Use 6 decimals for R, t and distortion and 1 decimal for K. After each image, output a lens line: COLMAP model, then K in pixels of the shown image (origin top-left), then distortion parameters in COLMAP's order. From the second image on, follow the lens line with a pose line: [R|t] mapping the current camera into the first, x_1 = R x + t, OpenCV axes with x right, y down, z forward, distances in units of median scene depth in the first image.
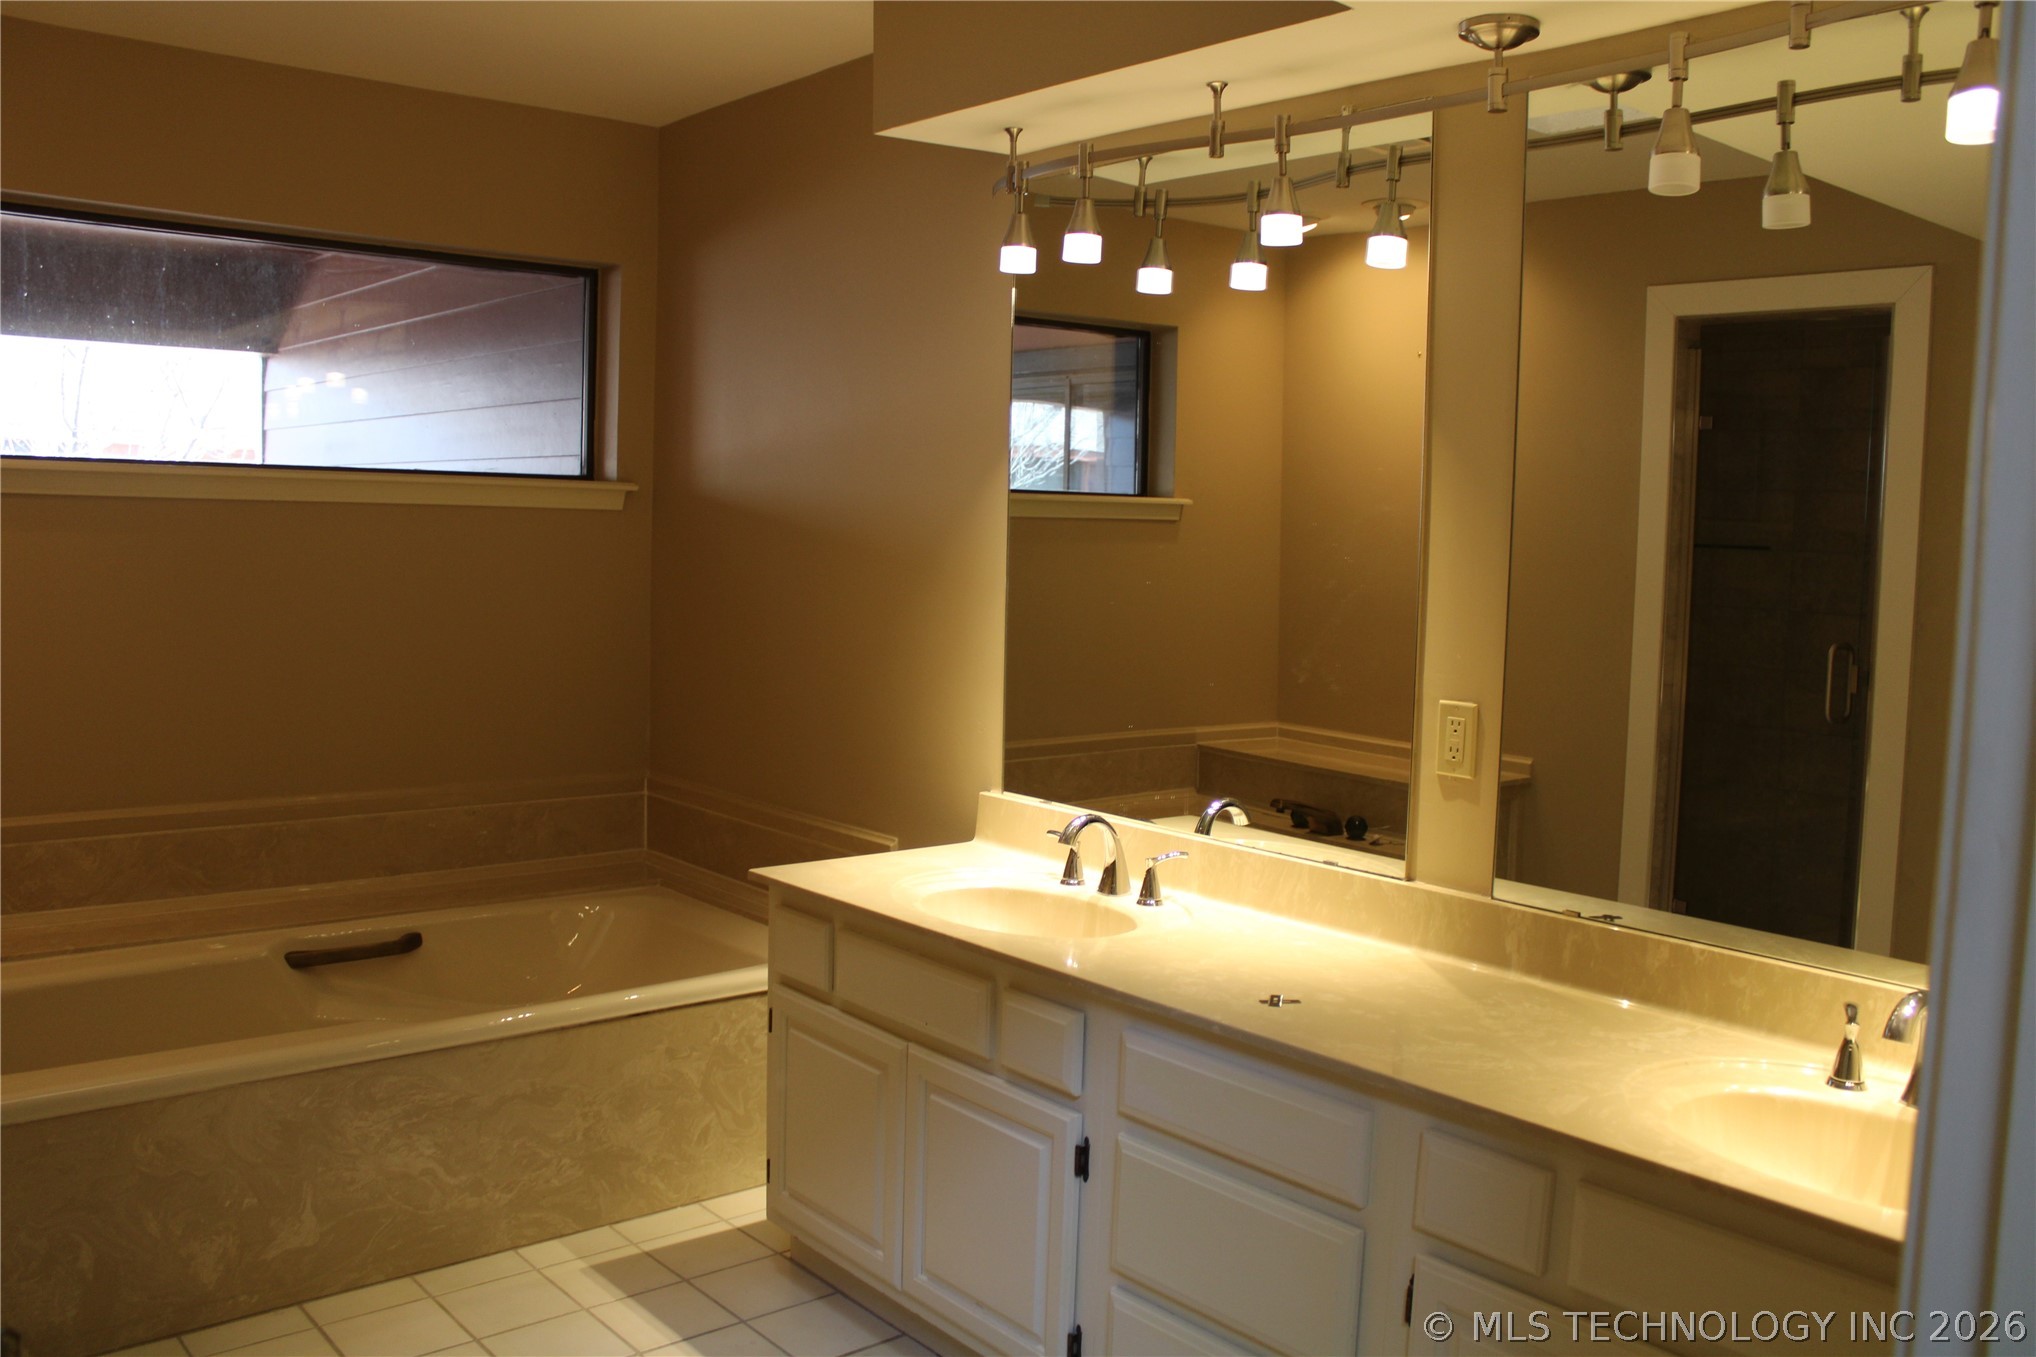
lens RADIAL K [[1705.6, 0, 1018.3], [0, 1705.6, 678.1], [0, 0, 1]] dist [-0.166964, 0.151279]
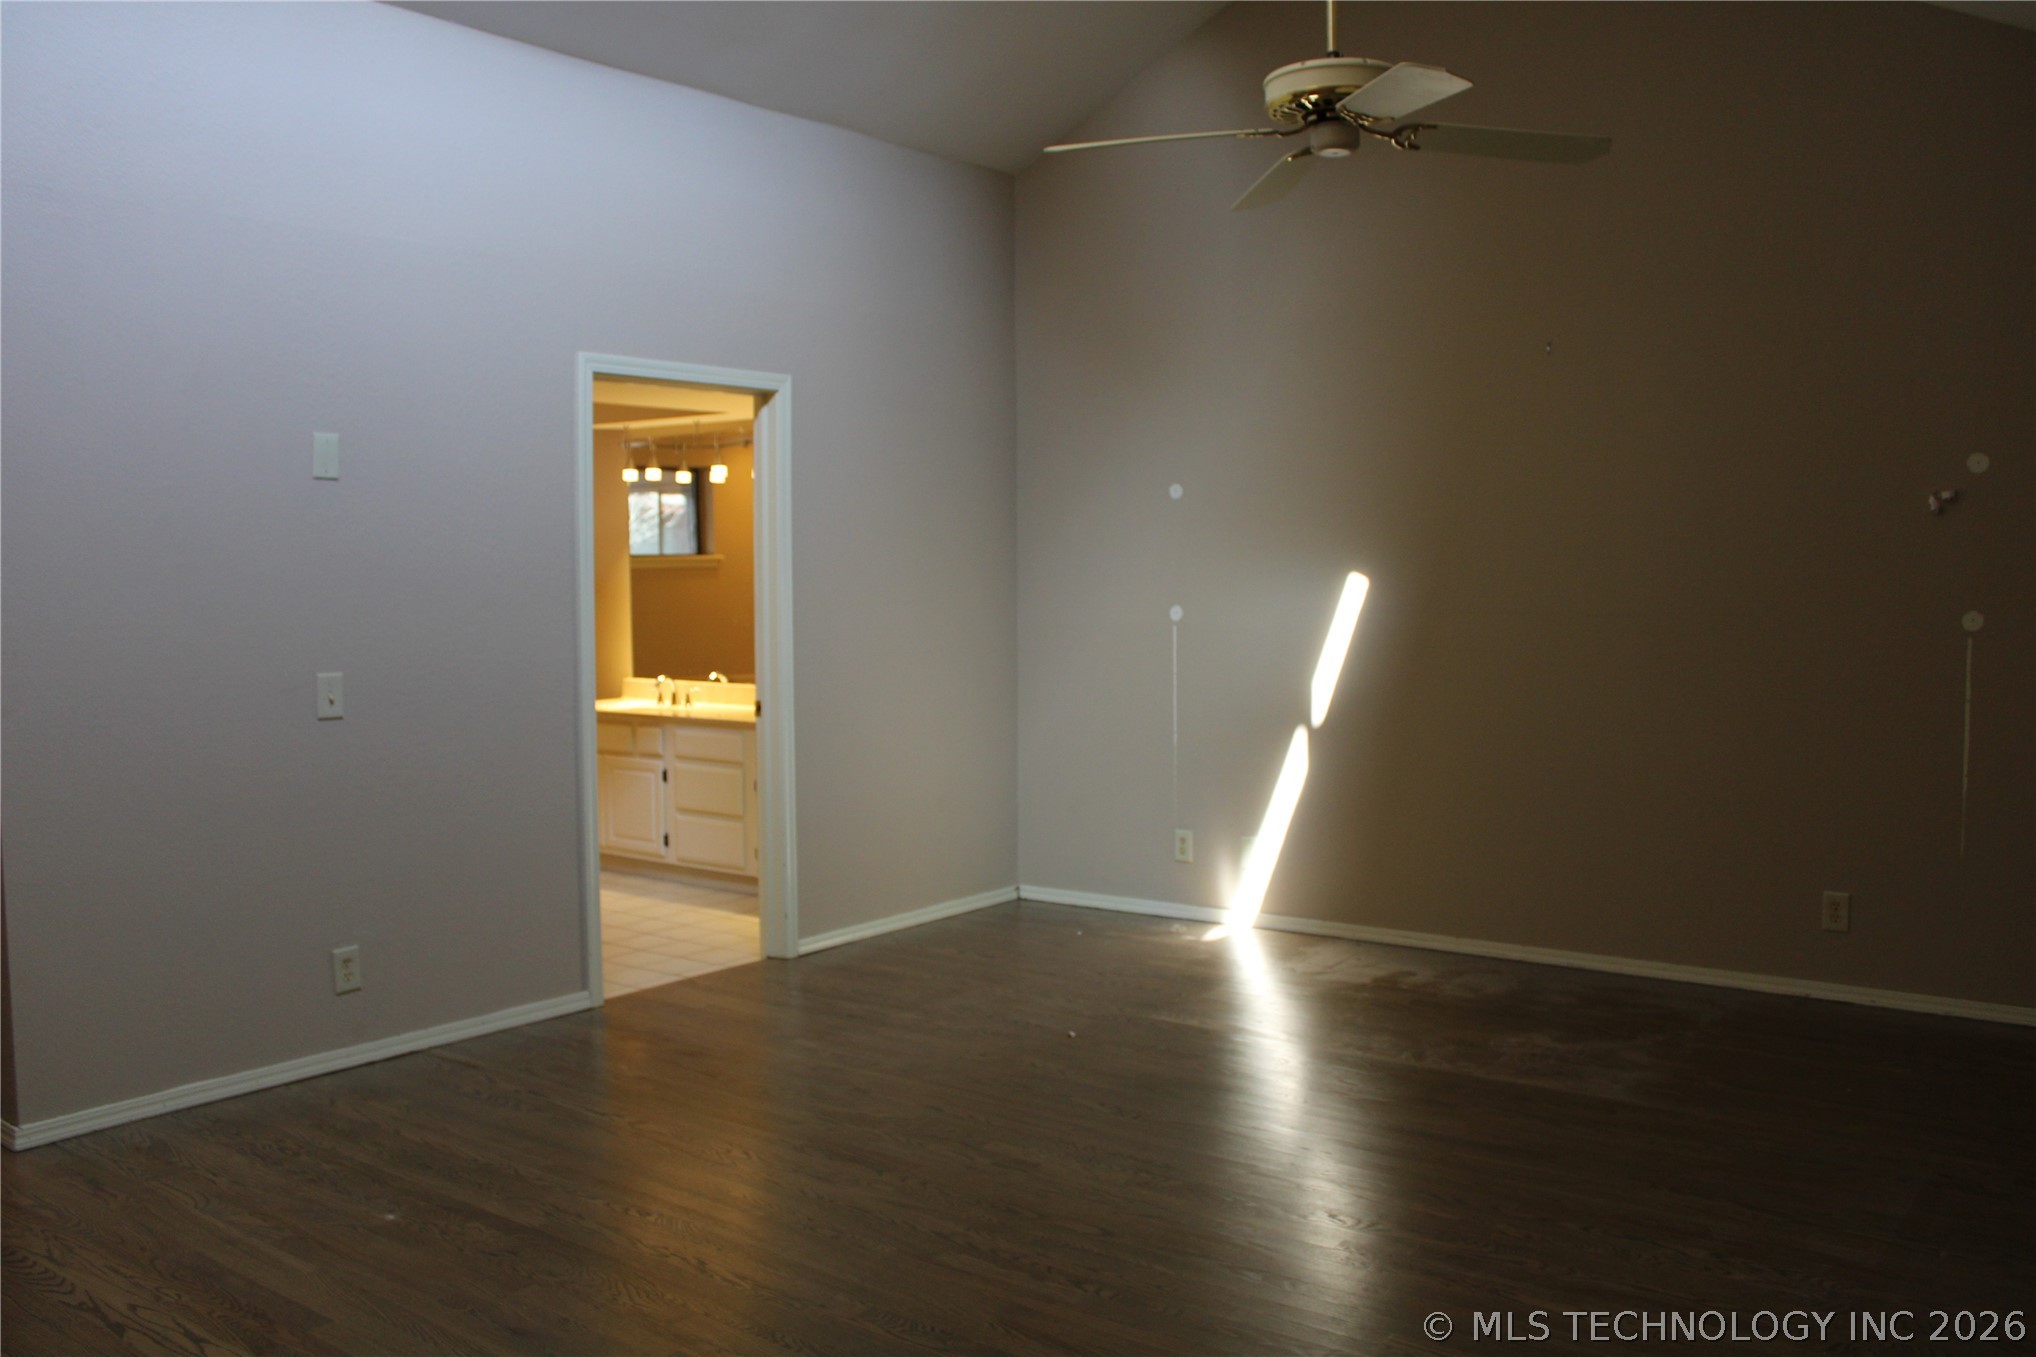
lens RADIAL K [[1705.6, 0, 1009.1], [0, 1705.6, 684.1], [0, 0, 1]] dist [-0.166964, 0.151279]
pose [[0.976596, -0.049228, 0.209373, 0.010368], [0.053670, 0.998437, -0.015584, 0.165202], [-0.208278, 0.026457, 0.977712, -1.782812]]
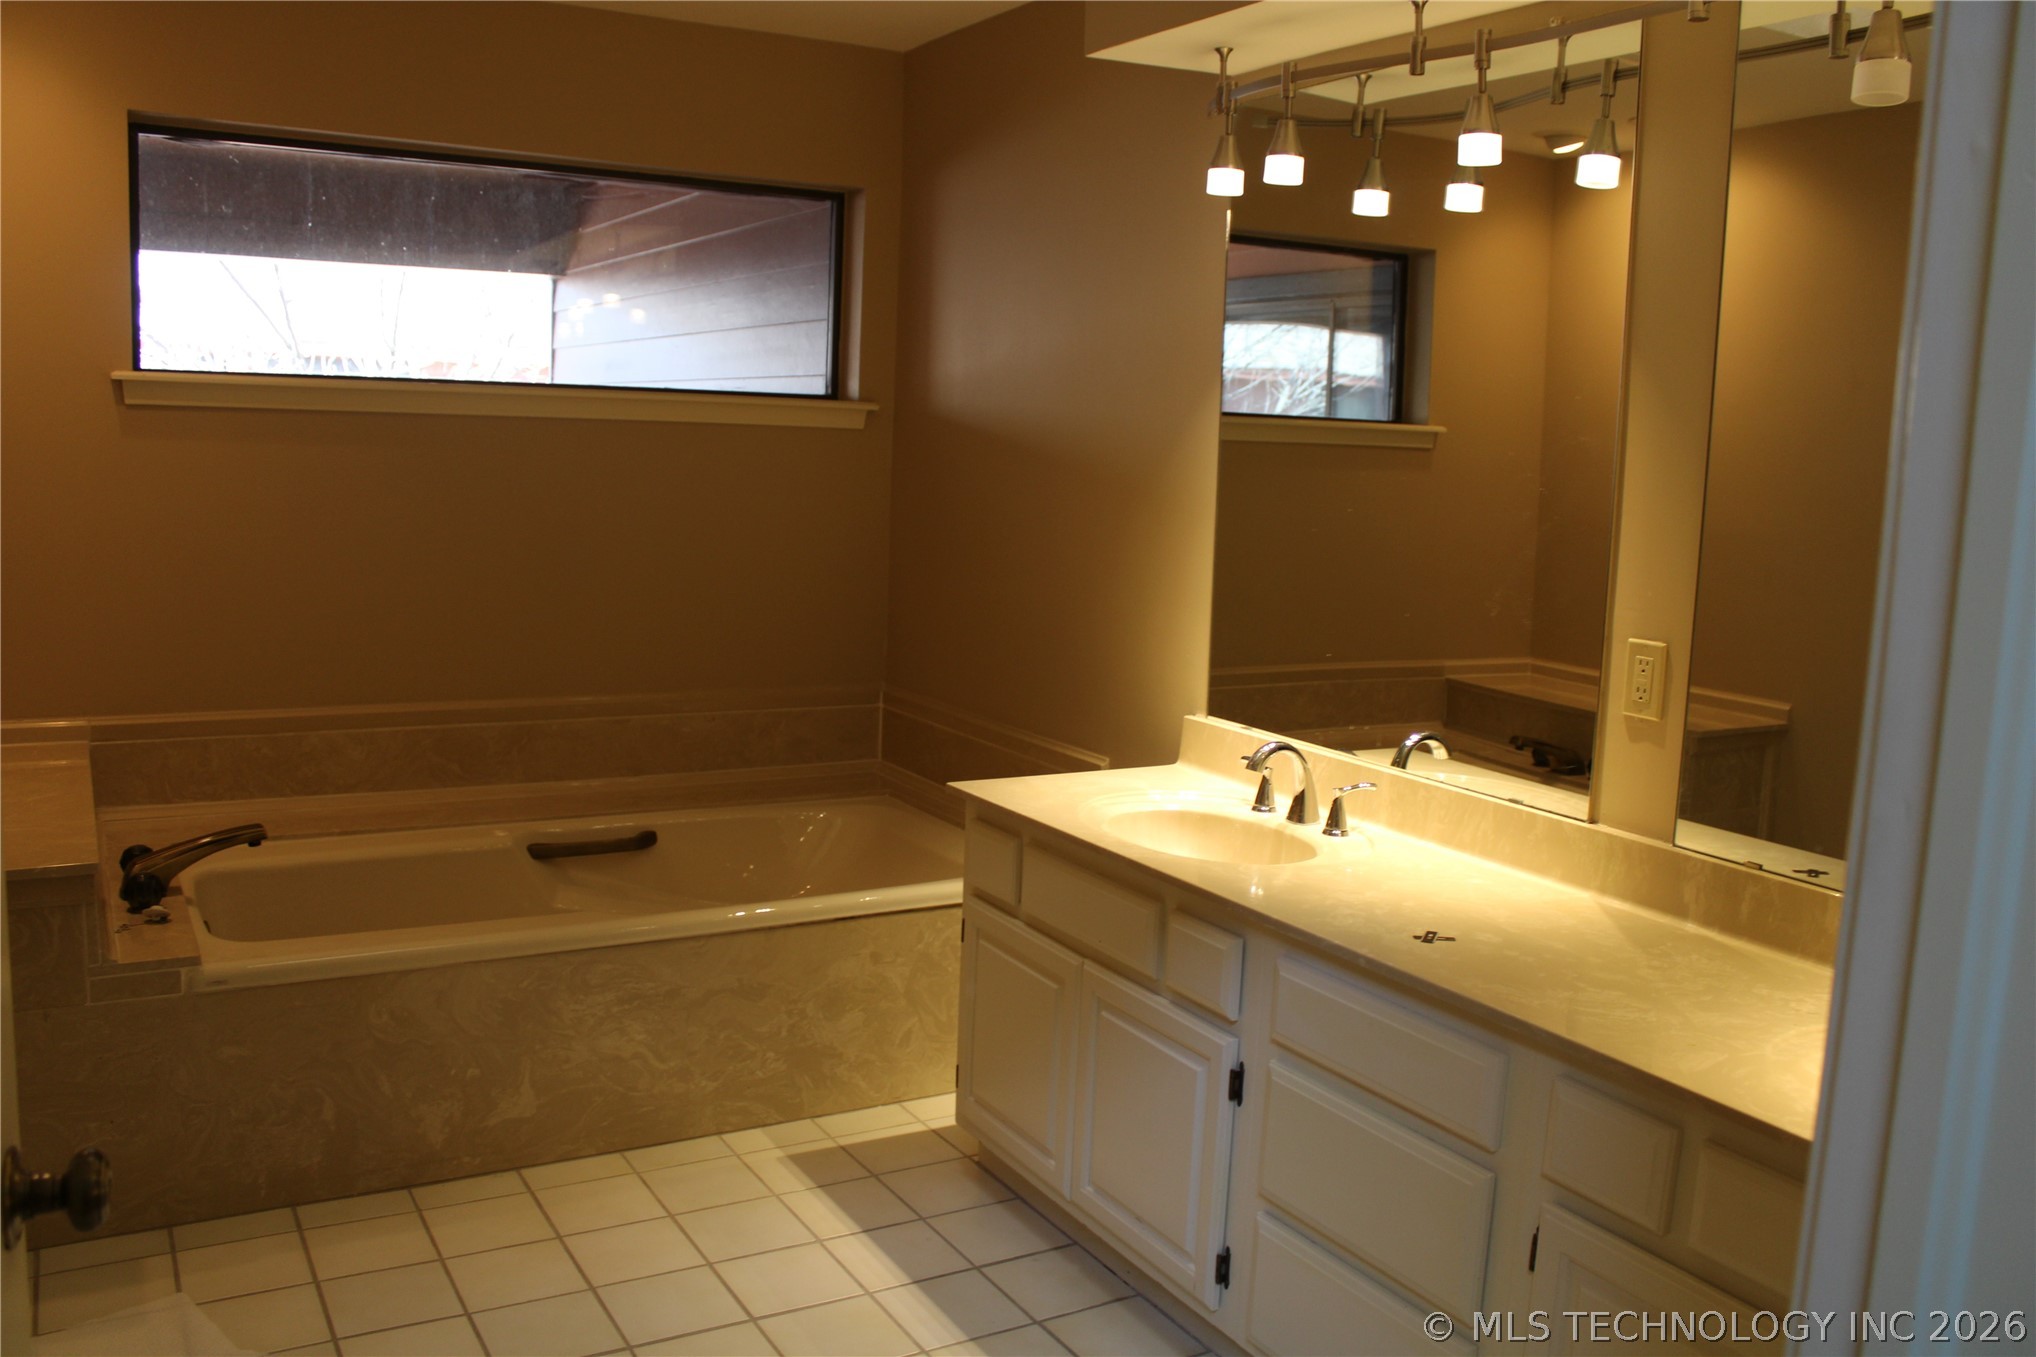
lens RADIAL K [[1705.6, 0, 1037.3], [0, 1705.6, 675.5], [0, 0, 1]] dist [-0.166964, 0.151279]
pose [[0.985138, 0.034373, -0.168291, 0.067343], [-0.027070, 0.998597, 0.045501, -0.000173], [0.169619, -0.040269, 0.984687, -0.001620]]
